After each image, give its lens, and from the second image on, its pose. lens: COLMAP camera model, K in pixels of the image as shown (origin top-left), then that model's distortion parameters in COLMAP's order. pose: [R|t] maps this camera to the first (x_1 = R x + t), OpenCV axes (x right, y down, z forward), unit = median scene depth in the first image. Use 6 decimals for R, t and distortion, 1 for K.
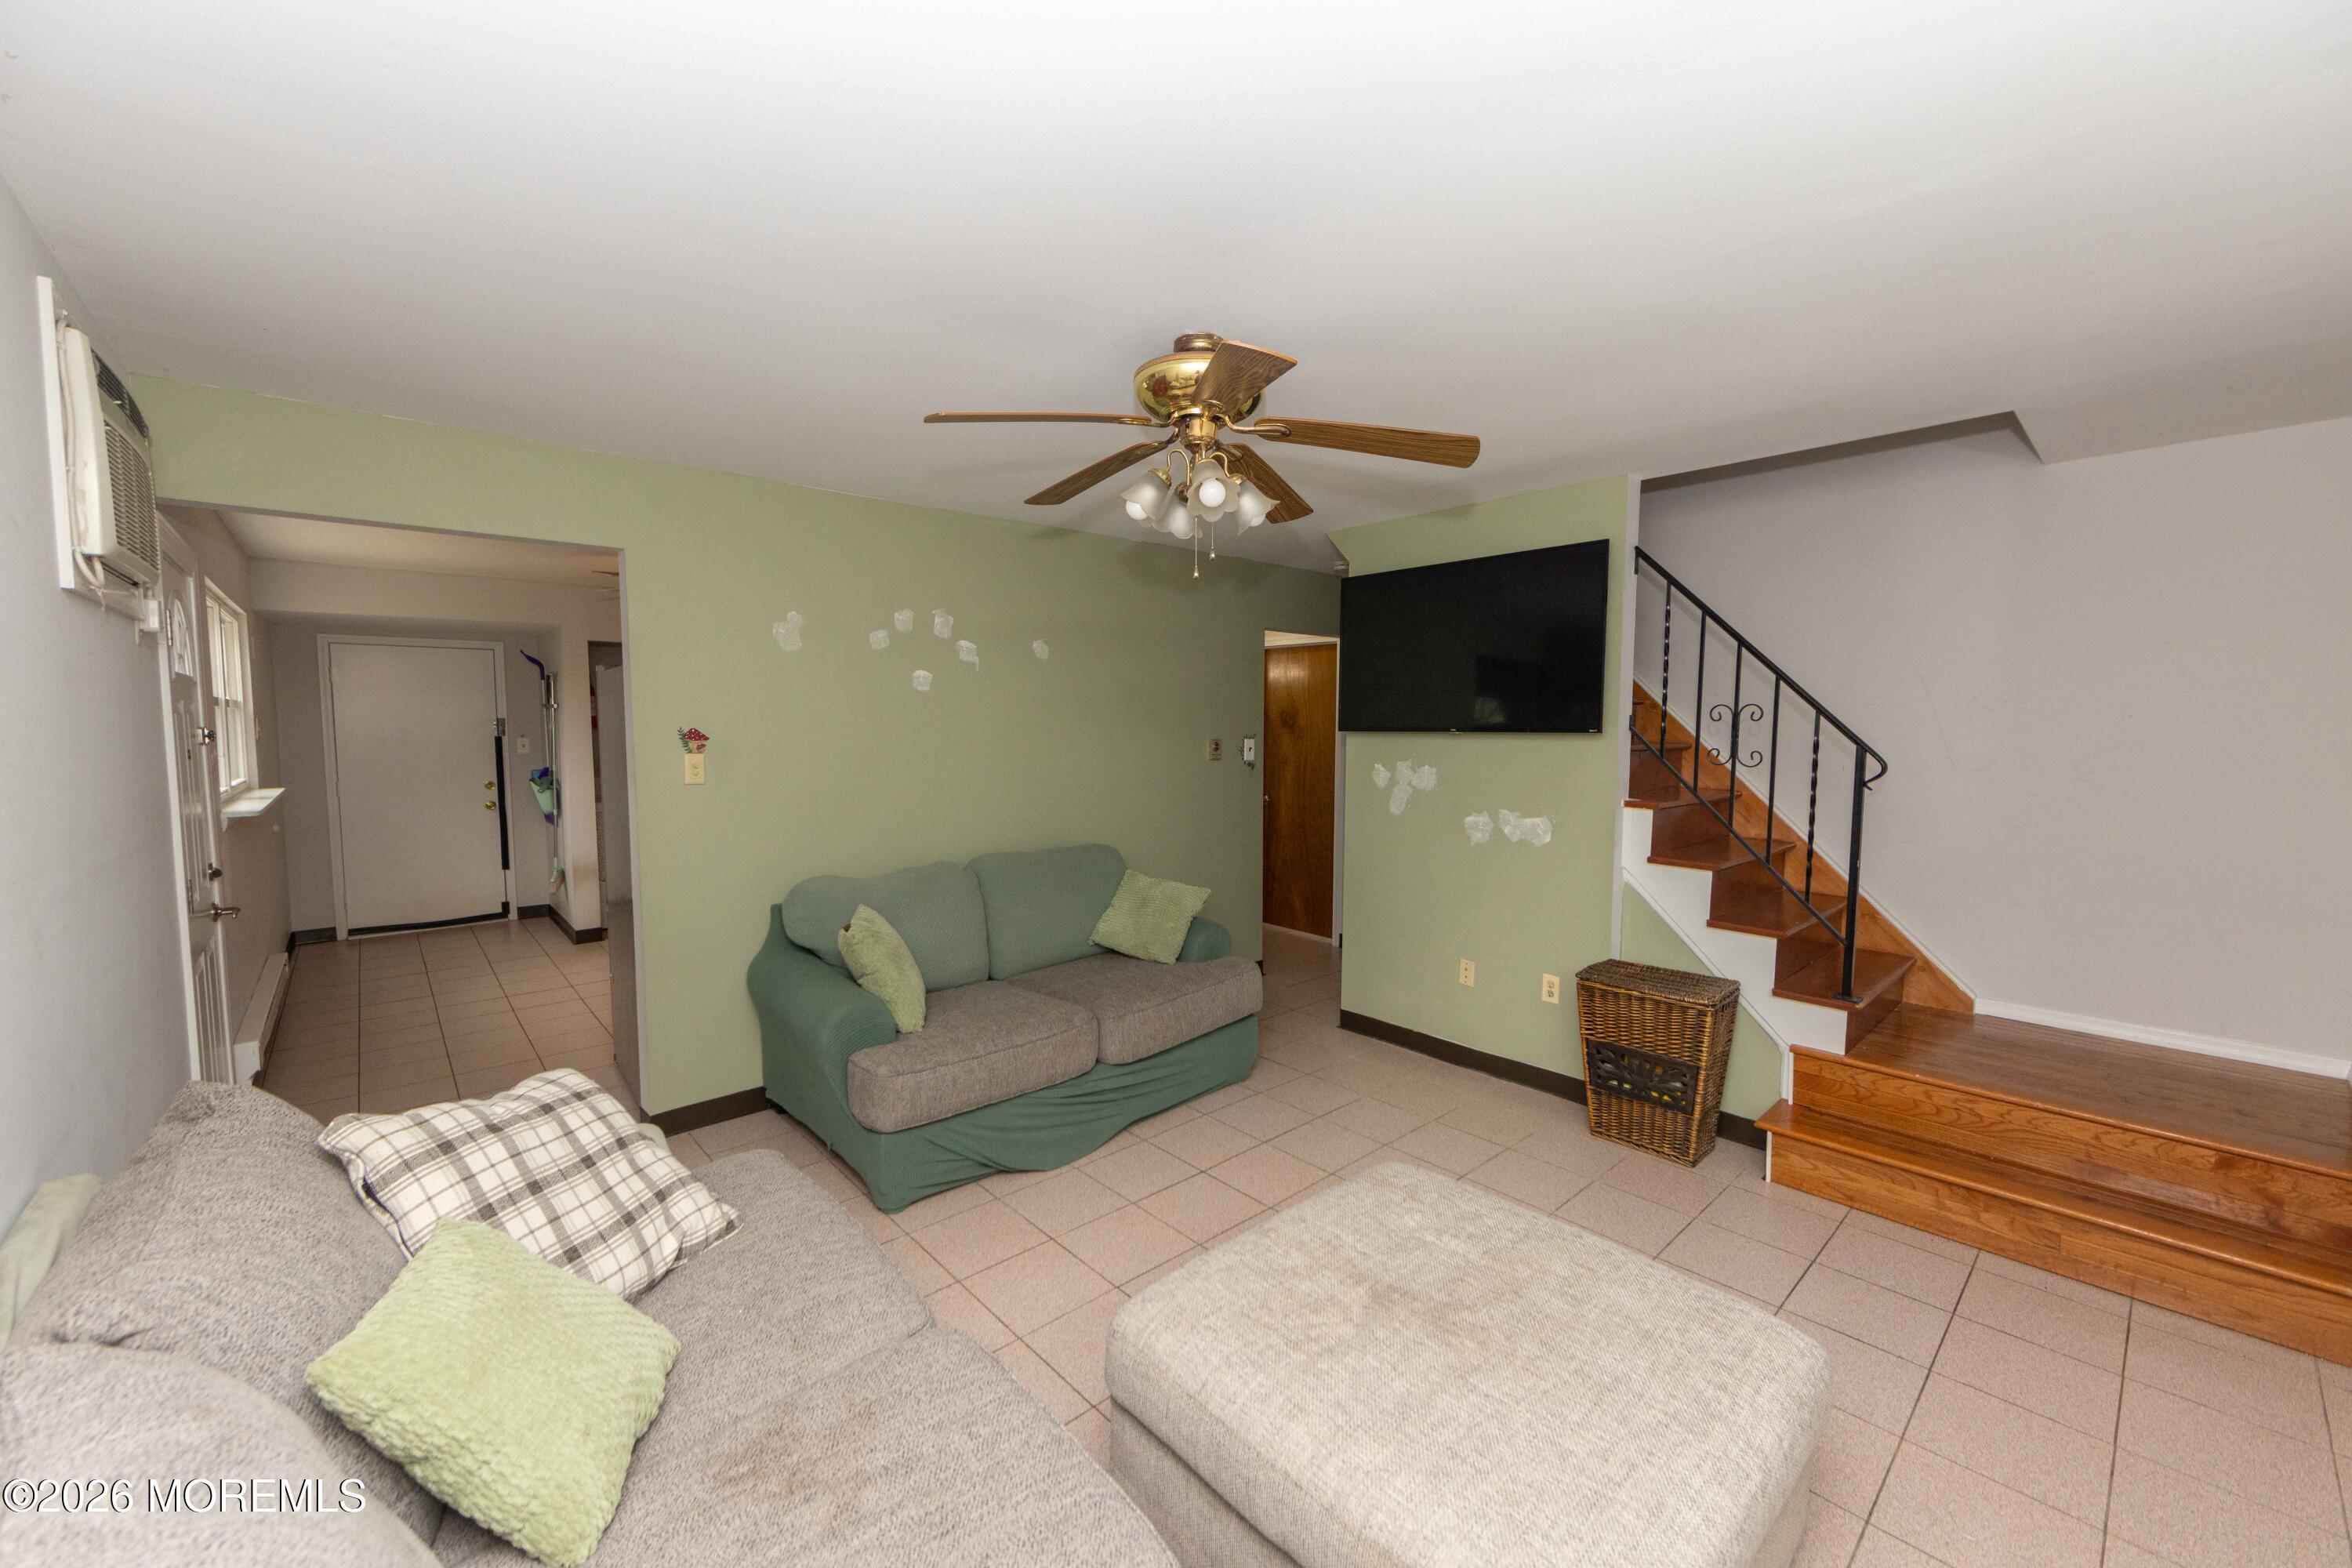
lens RADIAL K [[916.9, 0, 1169.3], [0, 916.9, 775.6], [0, 0, 1]] dist [-0.004599, 0.000165]
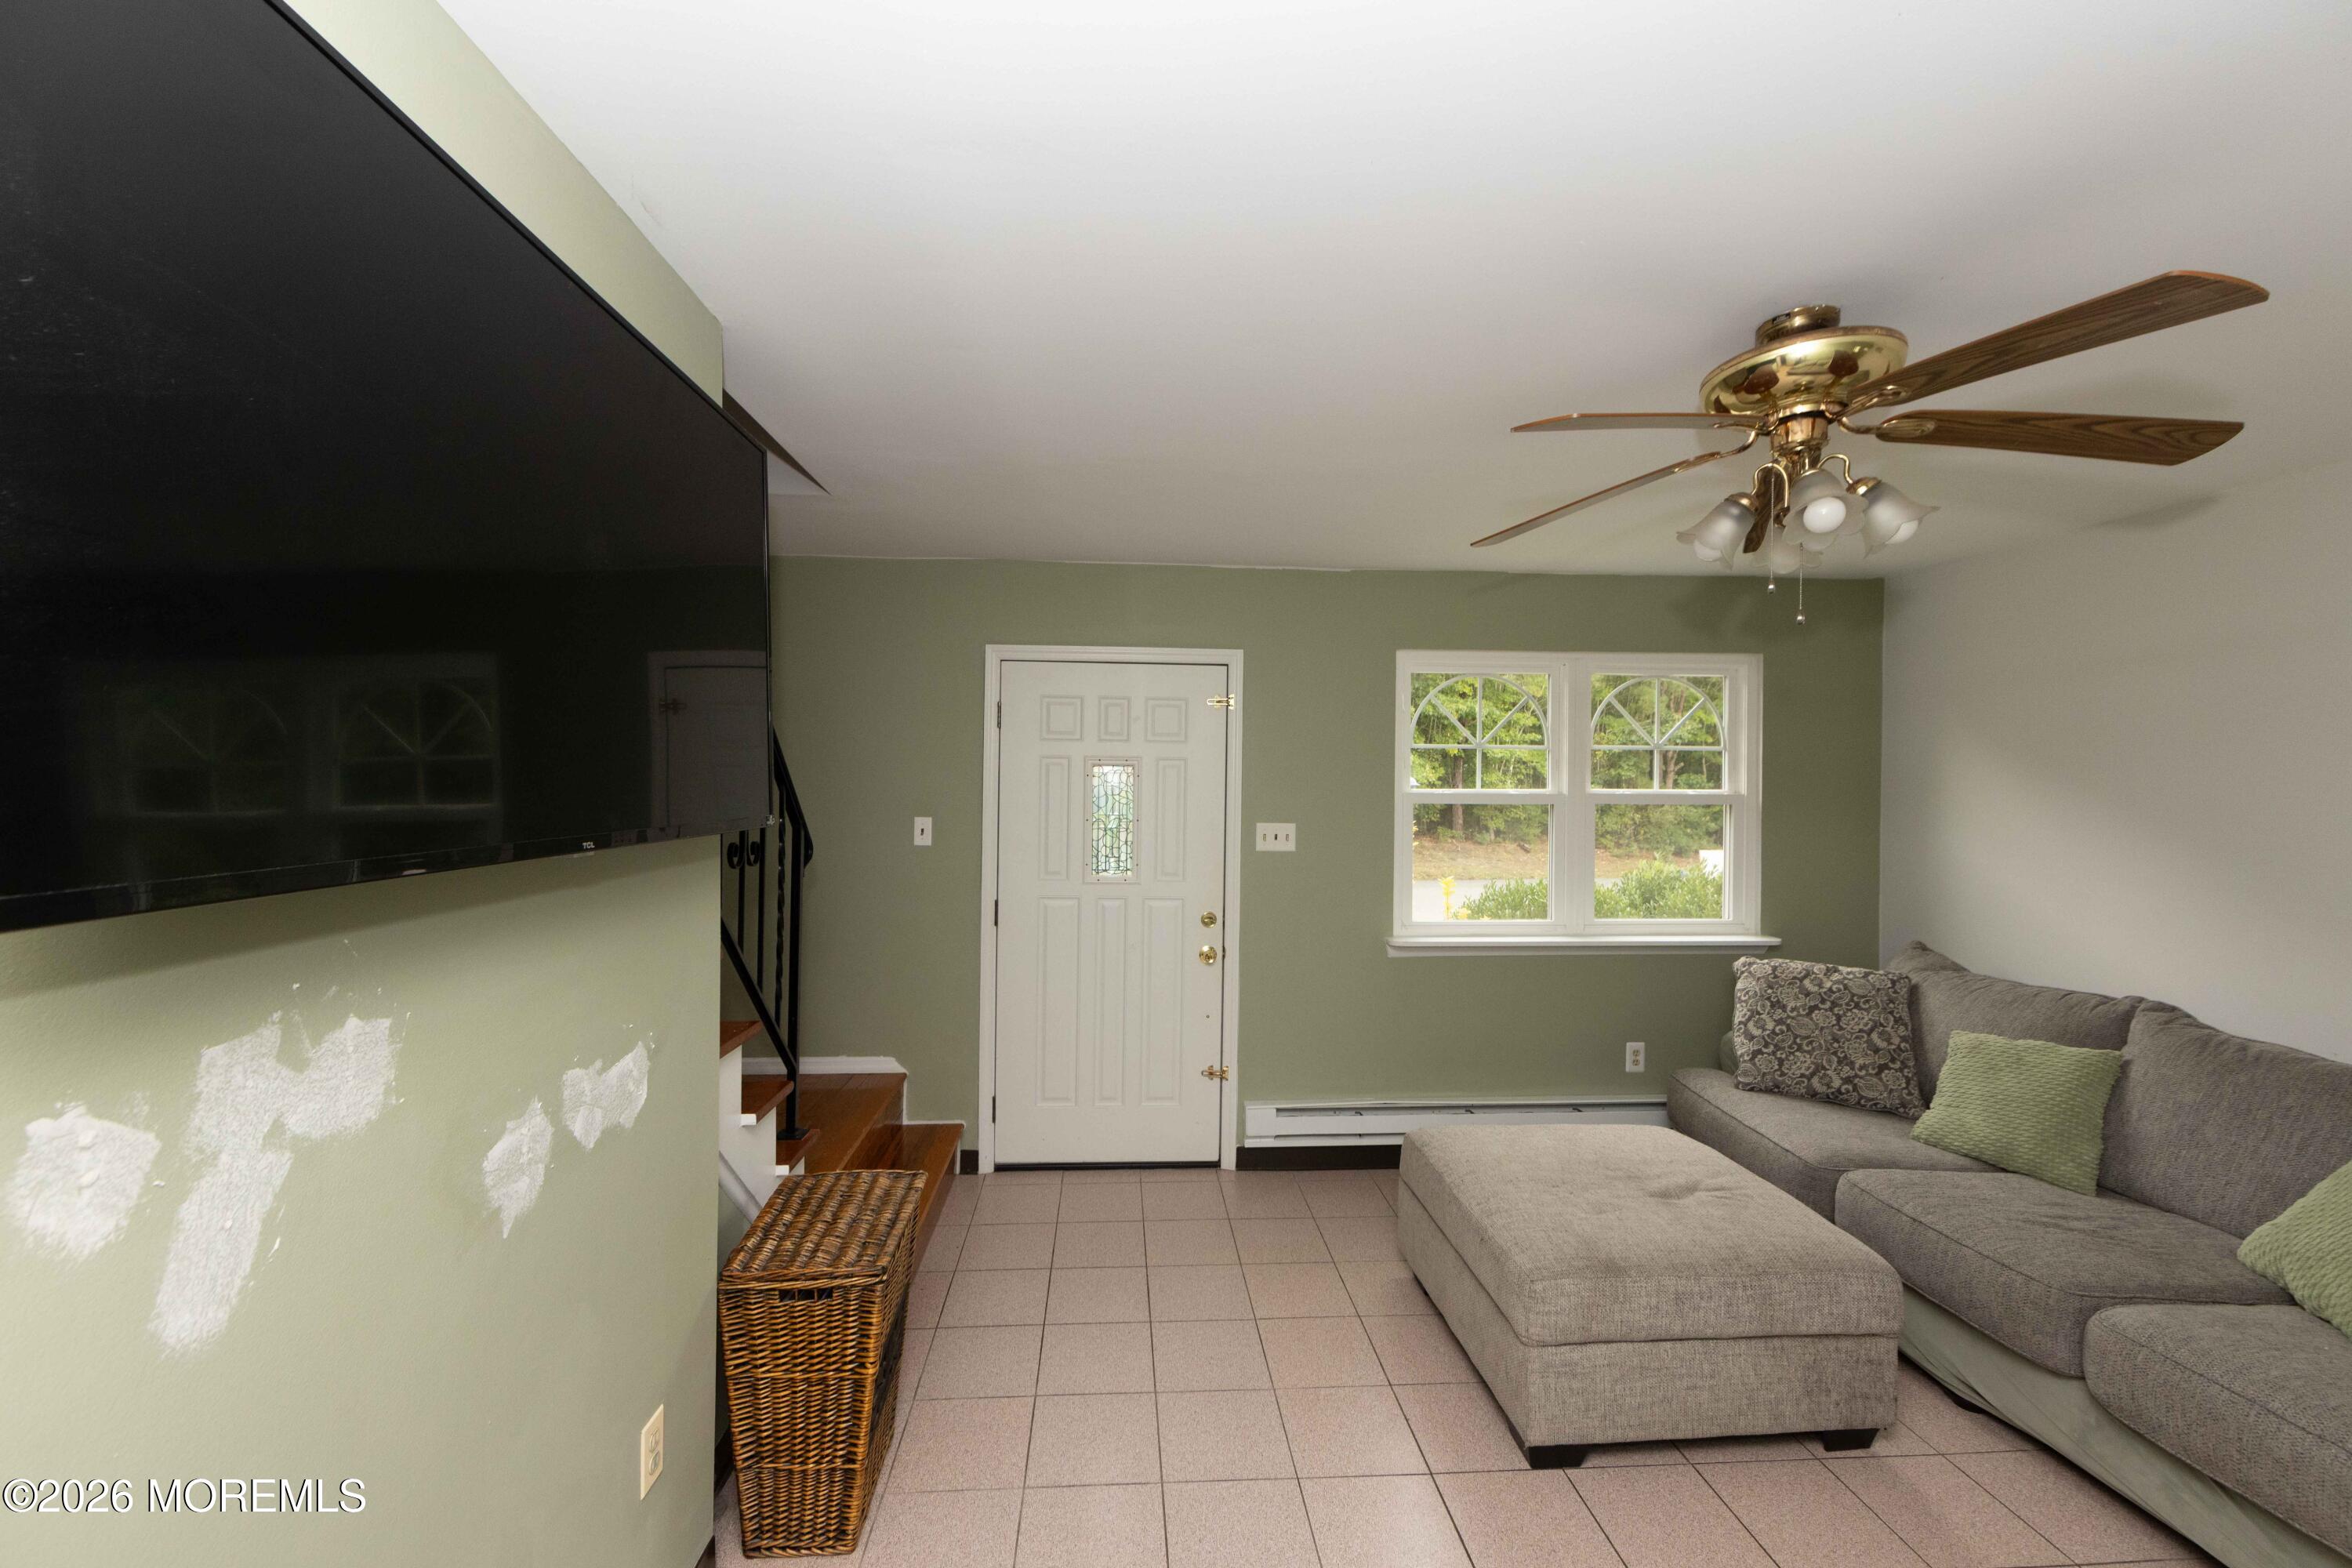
lens RADIAL K [[916.9, 0, 1165.0], [0, 916.9, 796.1], [0, 0, 1]] dist [-0.004599, 0.000165]
pose [[-0.785181, -0.012920, 0.619132, -0.018844], [0.032576, 0.997536, 0.062129, -0.090443], [-0.618409, 0.068951, -0.782826, 1.300657]]
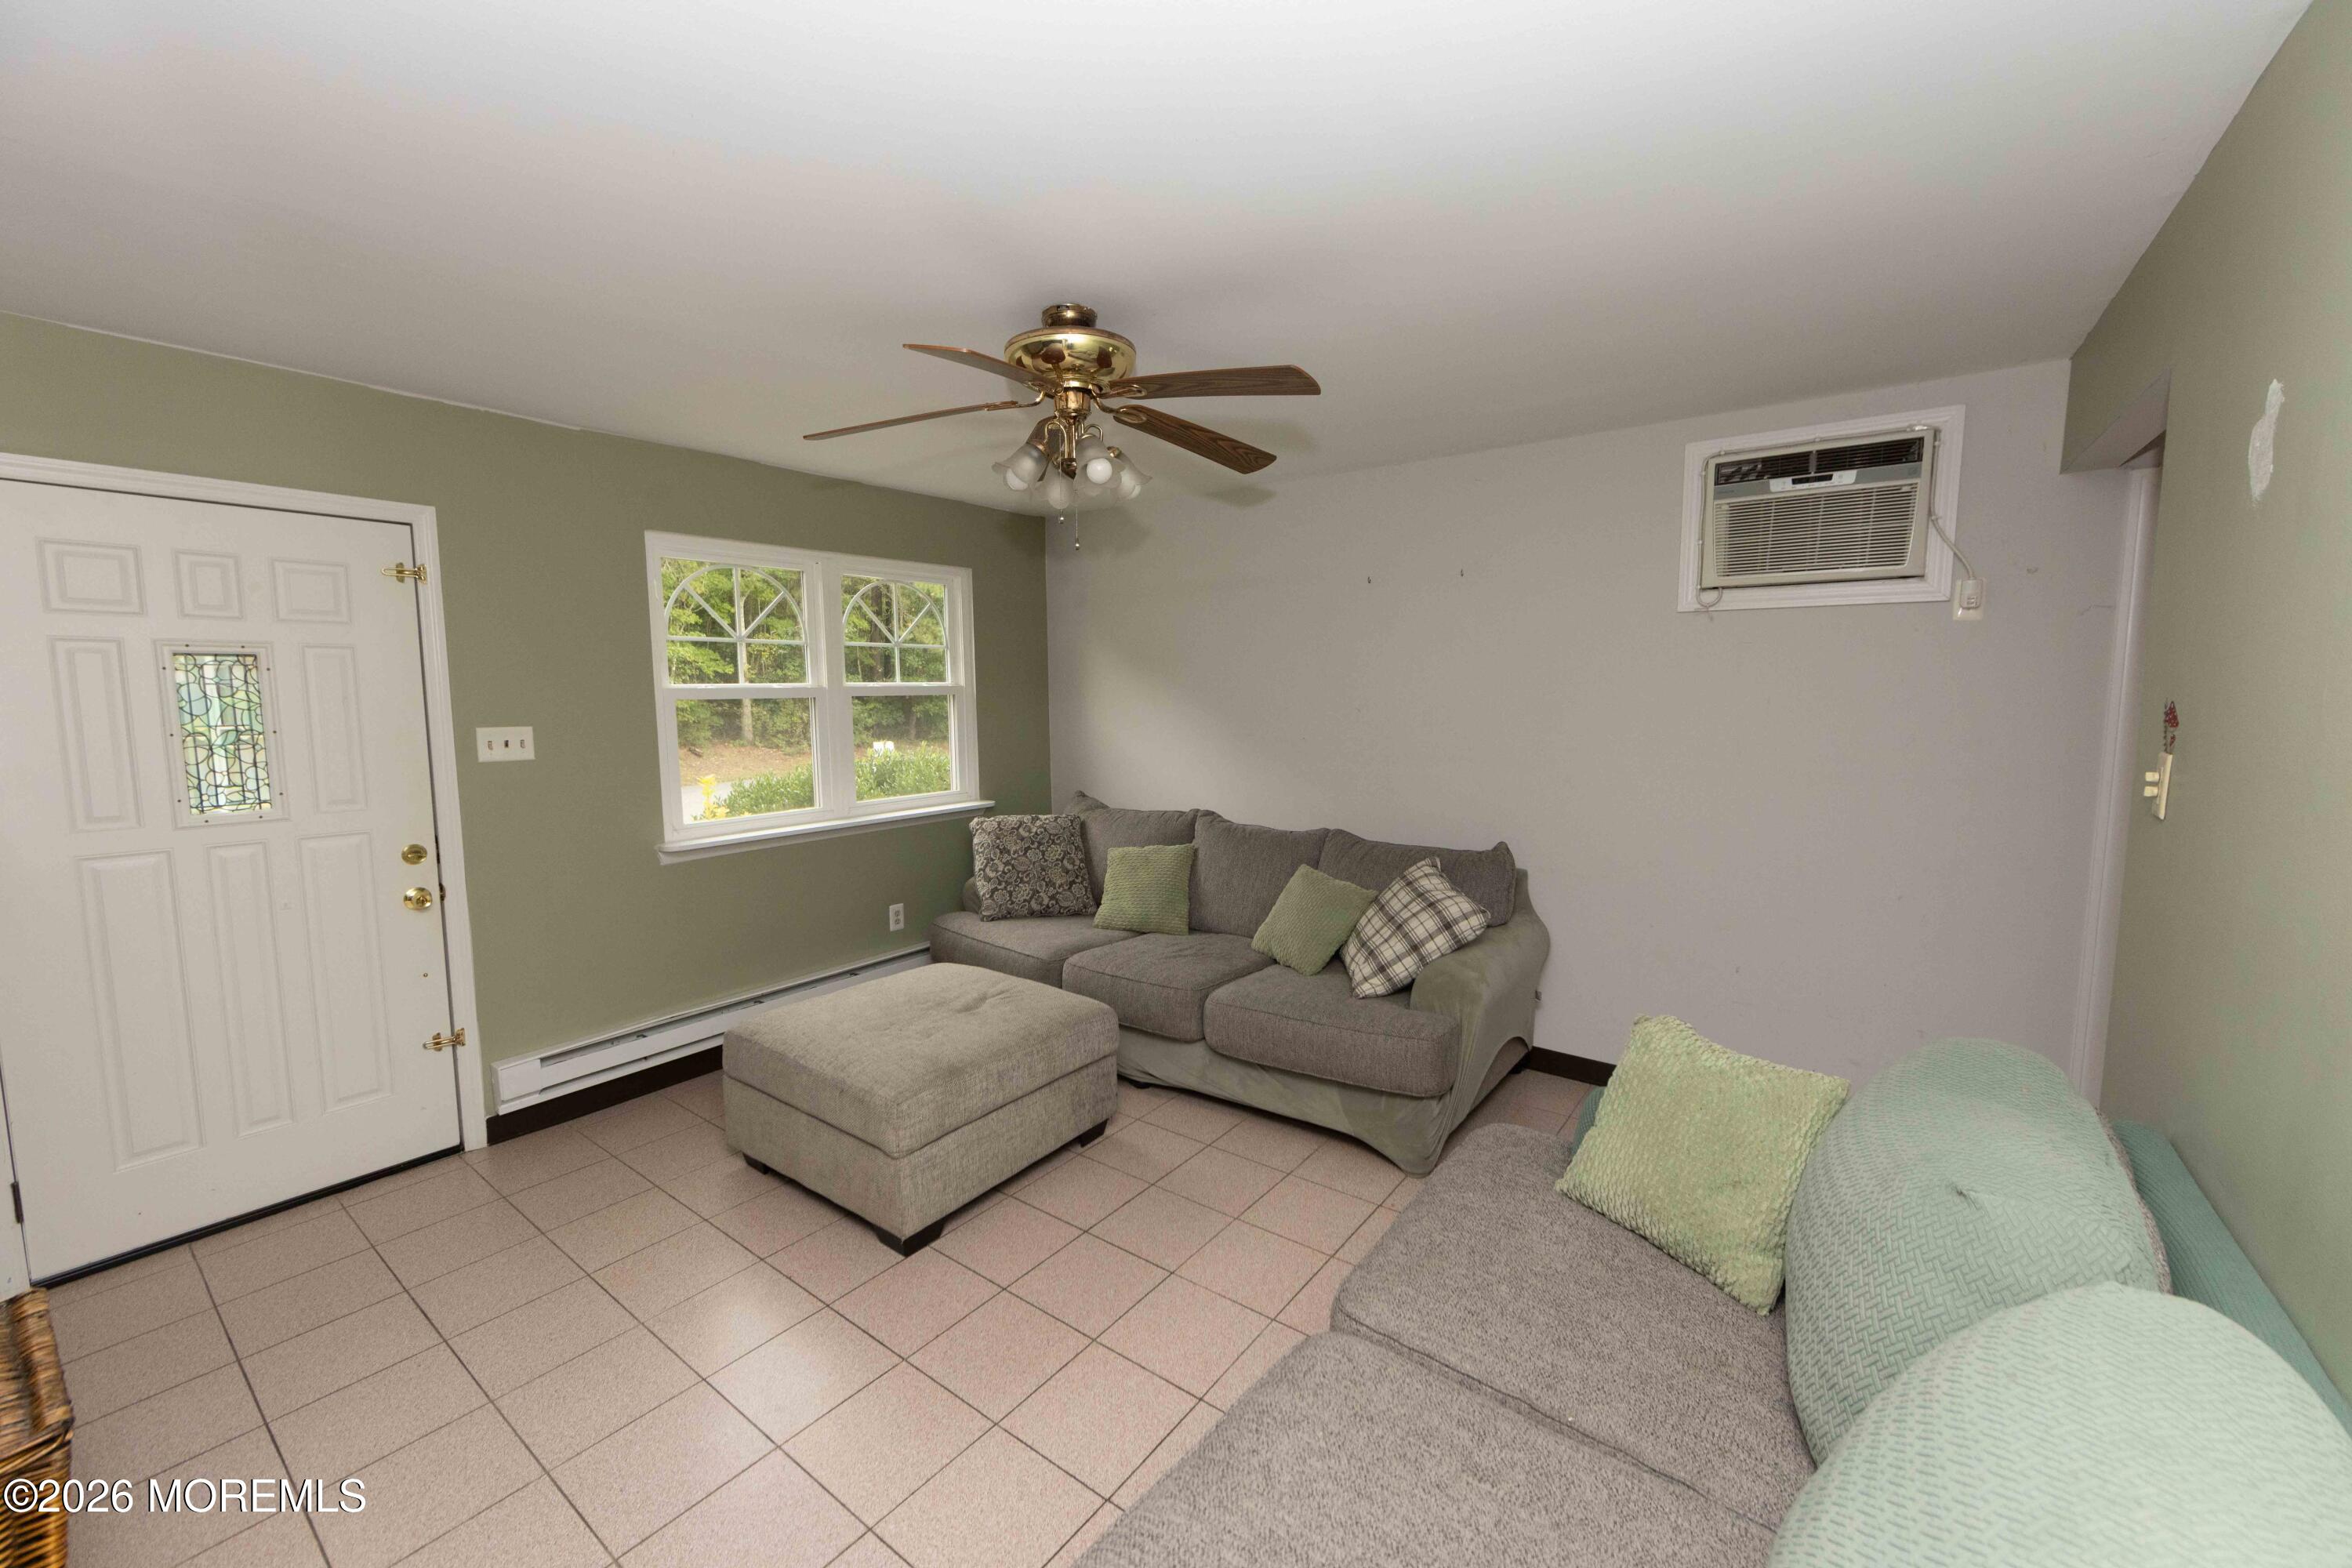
lens RADIAL K [[916.9, 0, 1176.5], [0, 916.9, 783.8], [0, 0, 1]] dist [-0.004599, 0.000165]
pose [[-0.978930, 0.028708, -0.202168, 0.091080], [-0.005688, 0.985850, 0.167532, -0.085542], [0.204117, 0.165152, -0.964915, 1.381579]]
